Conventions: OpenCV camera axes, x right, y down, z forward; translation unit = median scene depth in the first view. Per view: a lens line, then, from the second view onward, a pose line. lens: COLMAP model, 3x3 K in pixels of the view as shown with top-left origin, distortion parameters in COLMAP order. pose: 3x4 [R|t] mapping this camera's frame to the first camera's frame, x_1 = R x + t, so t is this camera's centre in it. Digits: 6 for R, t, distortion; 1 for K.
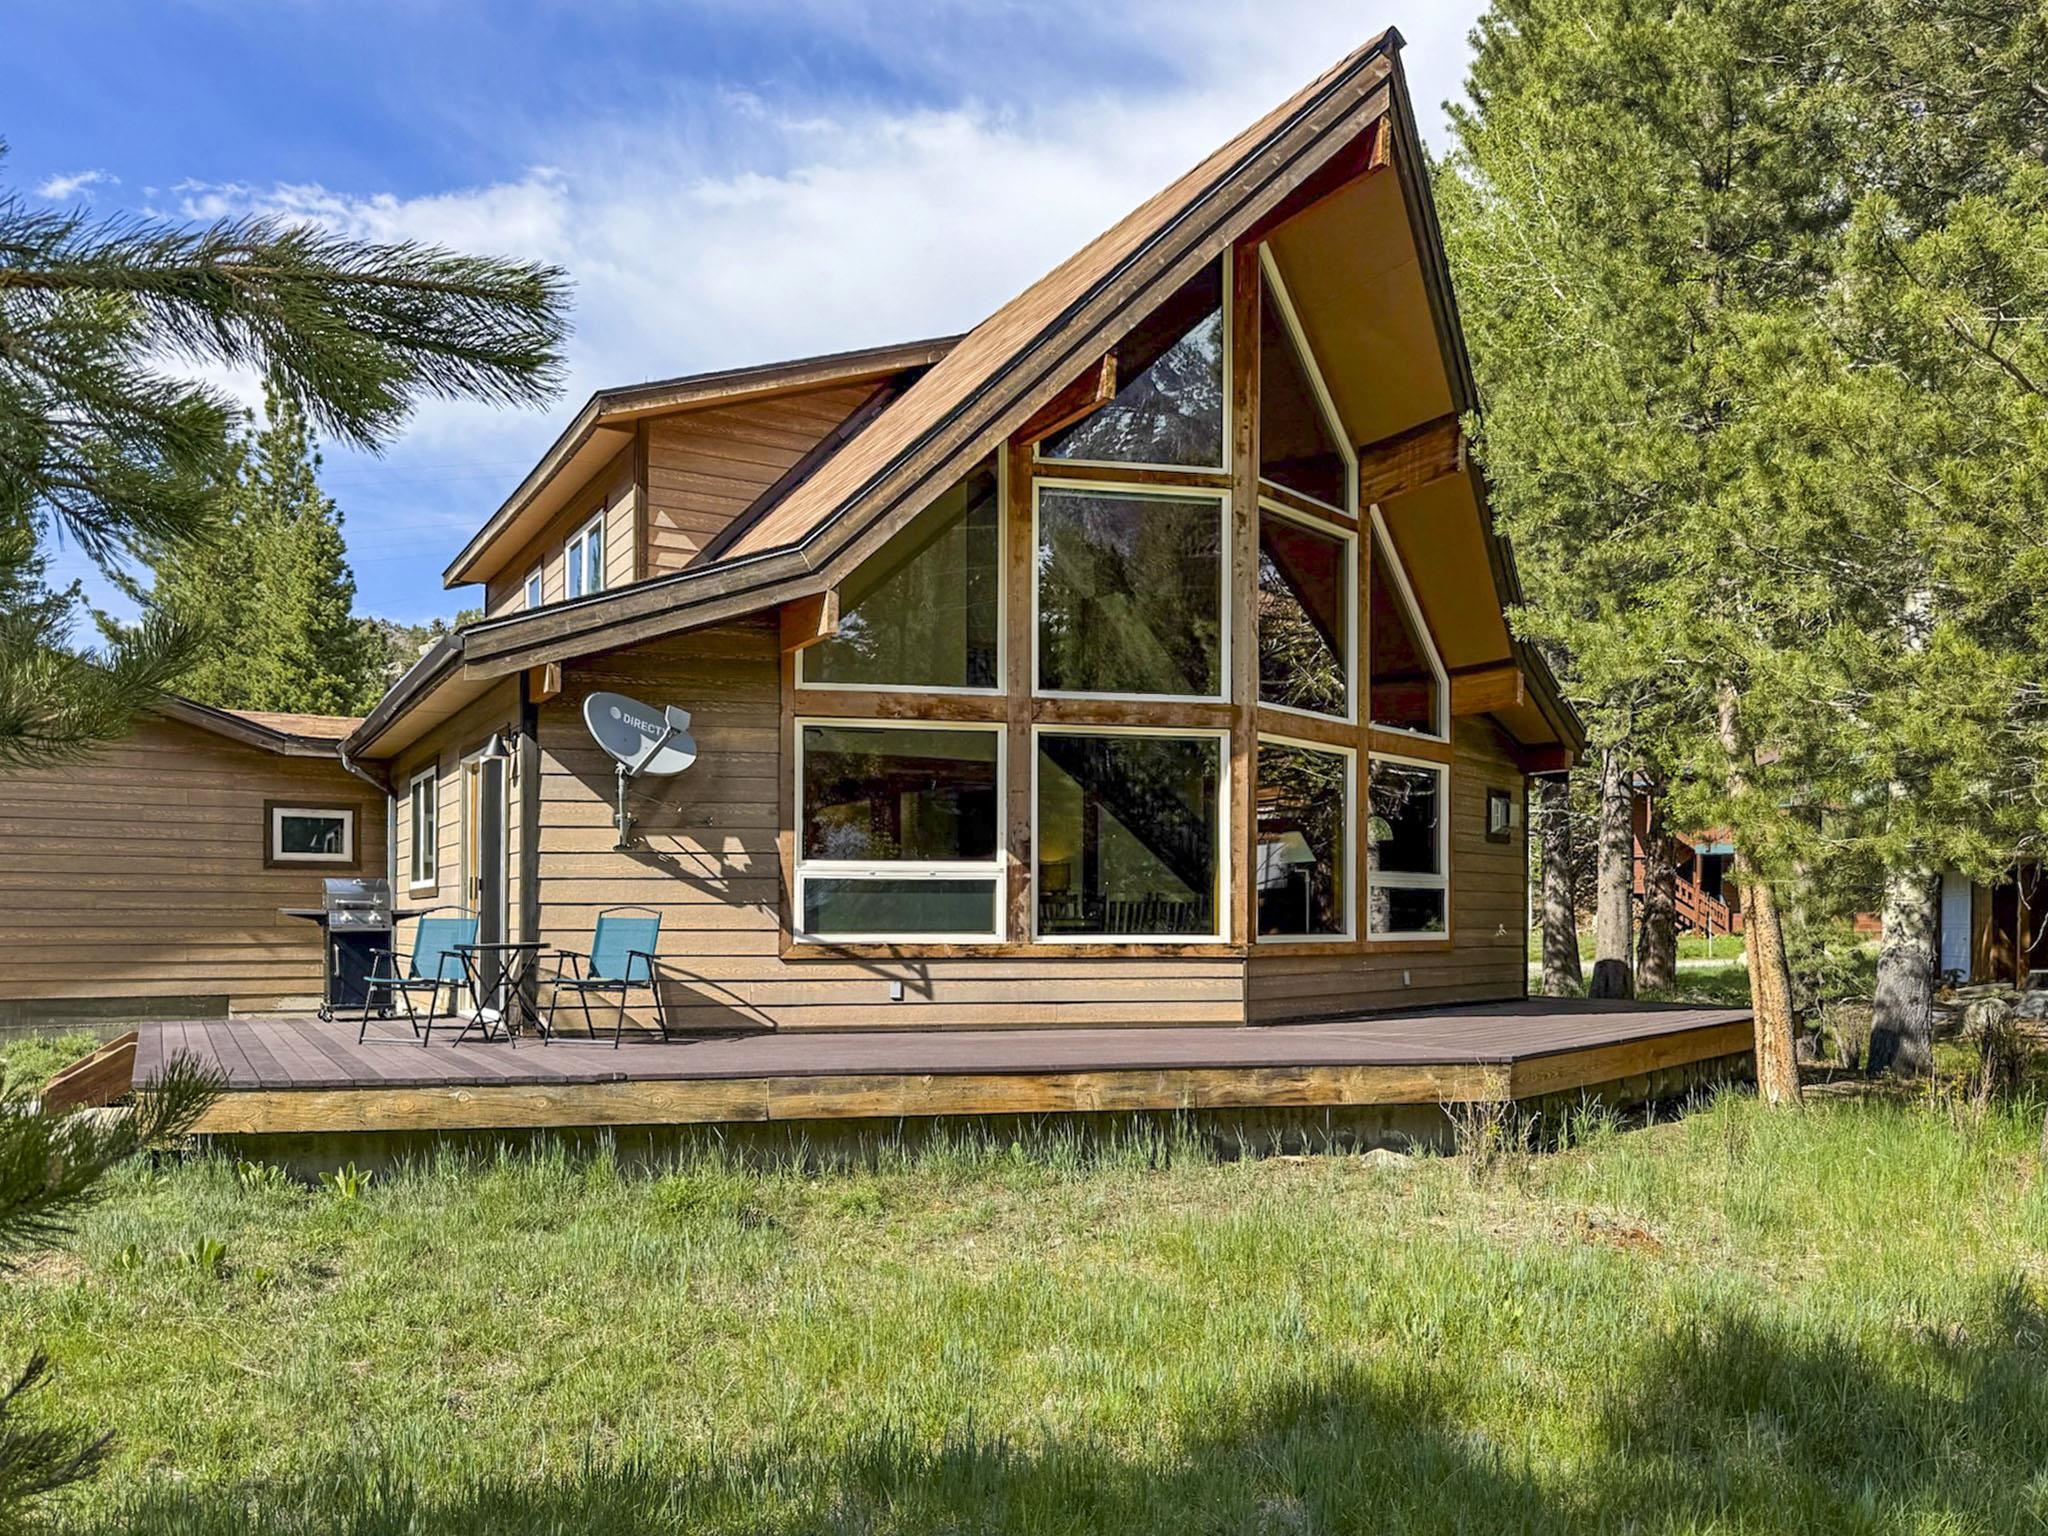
lens RADIAL K [[1519.8, 0, 1023.6], [0, 1519.8, 773.9], [0, 0, 1]] dist [-0.002423, -0.009758]
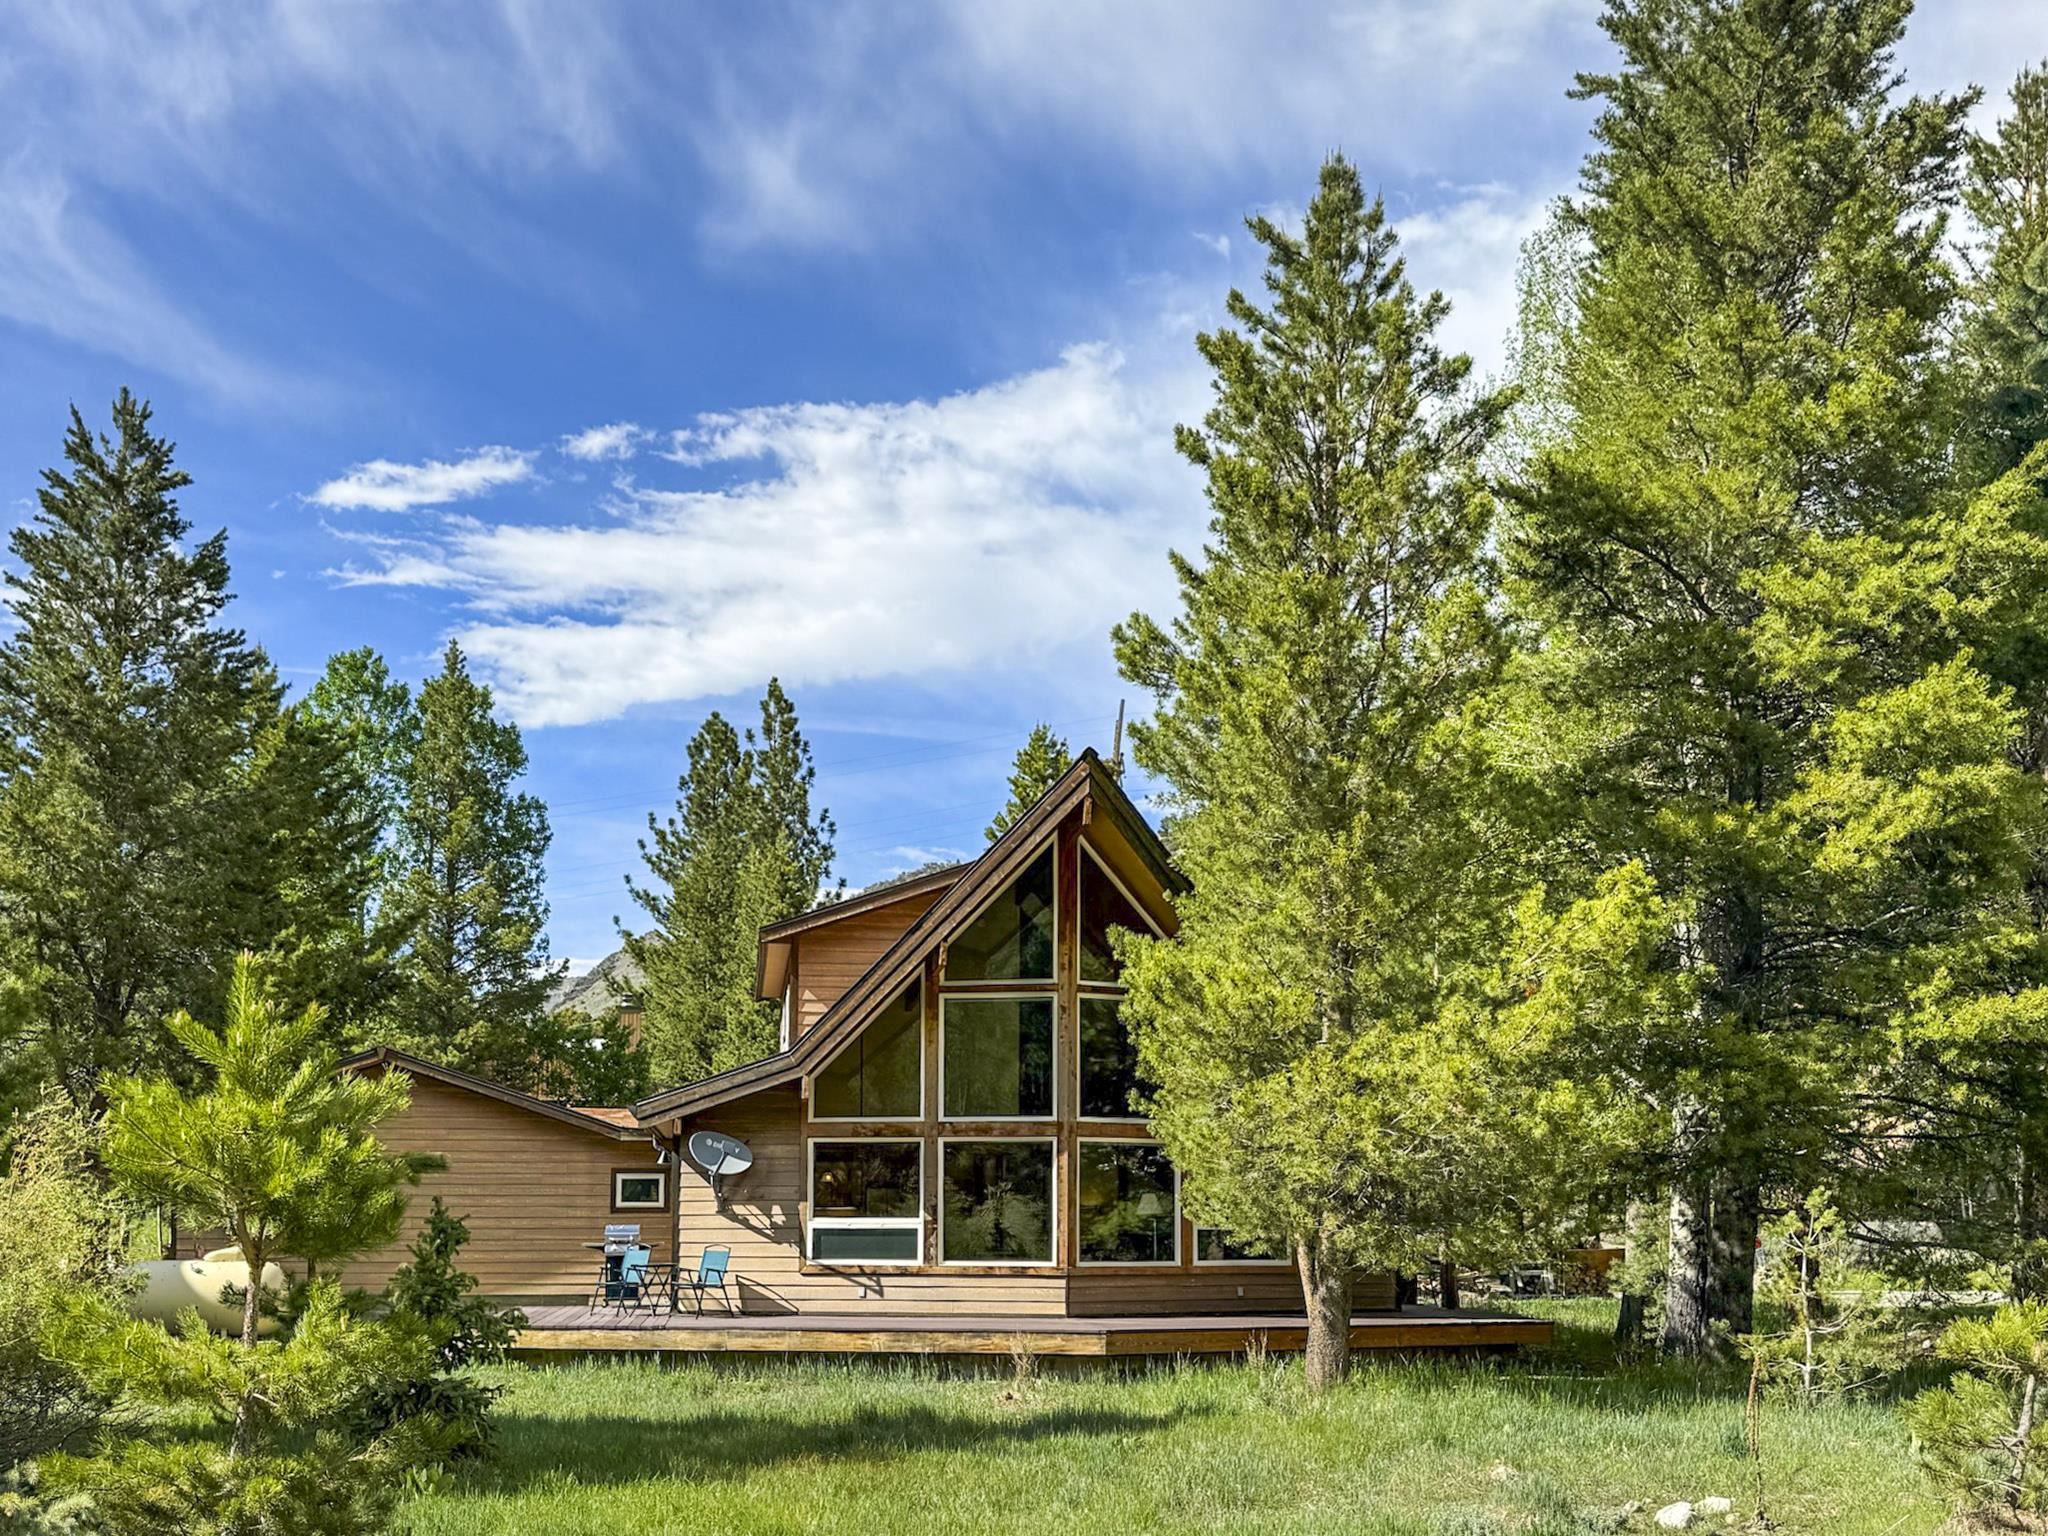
lens RADIAL K [[1900.2, 0, 1023.4], [0, 1900.2, 768.0], [0, 0, 1]] dist [0.010353, 0.000000]
pose [[0.933689, -0.083029, -0.348326, 0.914543], [0.032863, 0.988510, -0.147539, -0.129822], [0.356574, 0.126309, 0.925690, -1.072893]]
